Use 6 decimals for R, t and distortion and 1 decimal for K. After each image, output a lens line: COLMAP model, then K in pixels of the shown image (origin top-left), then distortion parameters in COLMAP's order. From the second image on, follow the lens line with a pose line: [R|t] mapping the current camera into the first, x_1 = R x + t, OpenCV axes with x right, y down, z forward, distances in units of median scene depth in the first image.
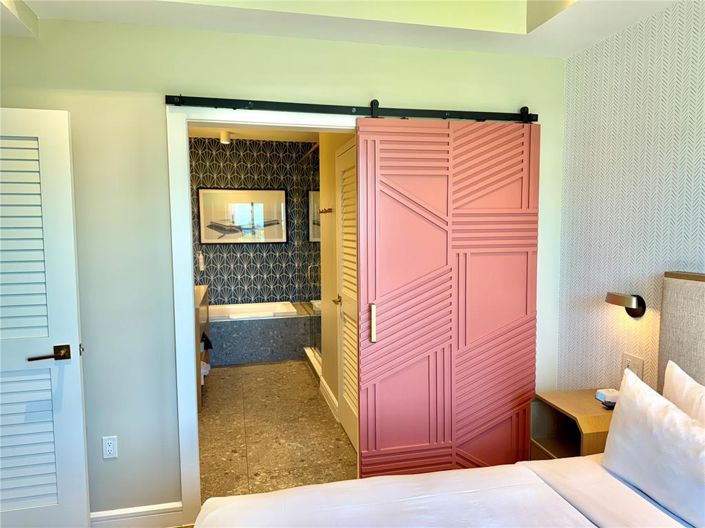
lens RADIAL K [[498.7, 0, 353.6], [0, 498.7, 265.5], [0, 0, 1]] dist [0.061106, -0.073569]
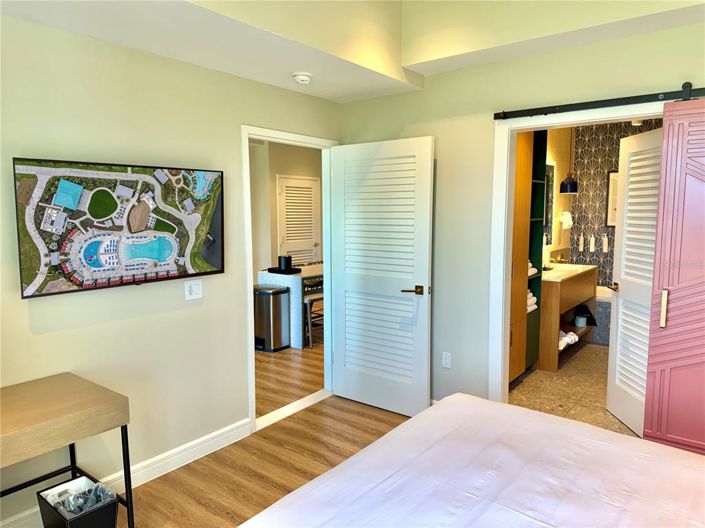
lens RADIAL K [[498.7, 0, 353.6], [0, 498.7, 265.5], [0, 0, 1]] dist [0.061106, -0.073569]
pose [[0.621724, 0.092049, -0.777809, 0.440357], [-0.064513, 0.995714, 0.066270, 0.003895], [0.780575, 0.008978, 0.624997, -0.124668]]
